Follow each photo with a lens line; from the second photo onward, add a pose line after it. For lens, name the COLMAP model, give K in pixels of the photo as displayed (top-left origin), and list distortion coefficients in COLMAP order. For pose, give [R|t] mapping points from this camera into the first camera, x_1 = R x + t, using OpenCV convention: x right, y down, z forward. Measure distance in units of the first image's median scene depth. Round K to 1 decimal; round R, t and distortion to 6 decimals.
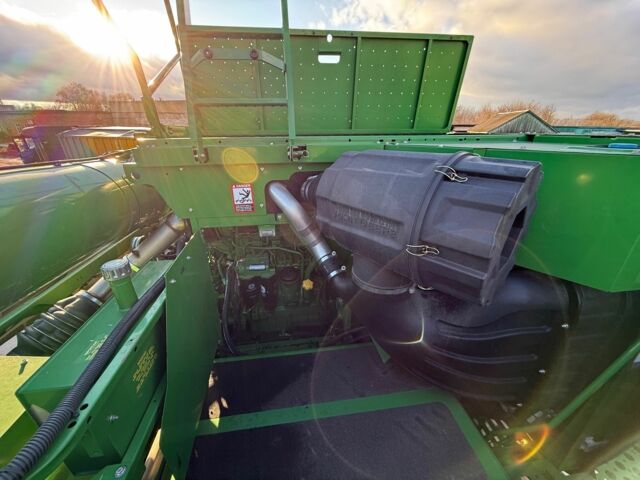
lens RADIAL K [[267.2, 0, 320.0], [0, 267.2, 240.0], [0, 0, 1]] dist [-0.001722, 0.000234]
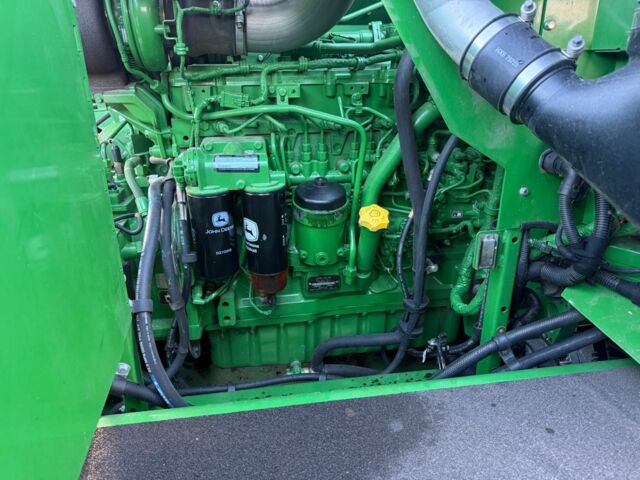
lens RADIAL K [[456.3, 0, 320.0], [0, 456.3, 240.0], [0, 0, 1]] dist [0.088858, -0.129930]
pose [[0.999920, -0.011778, 0.004627, -0.124538], [0.011983, 0.998821, -0.047040, 0.230625], [-0.004067, 0.047091, 0.998882, 0.386894]]
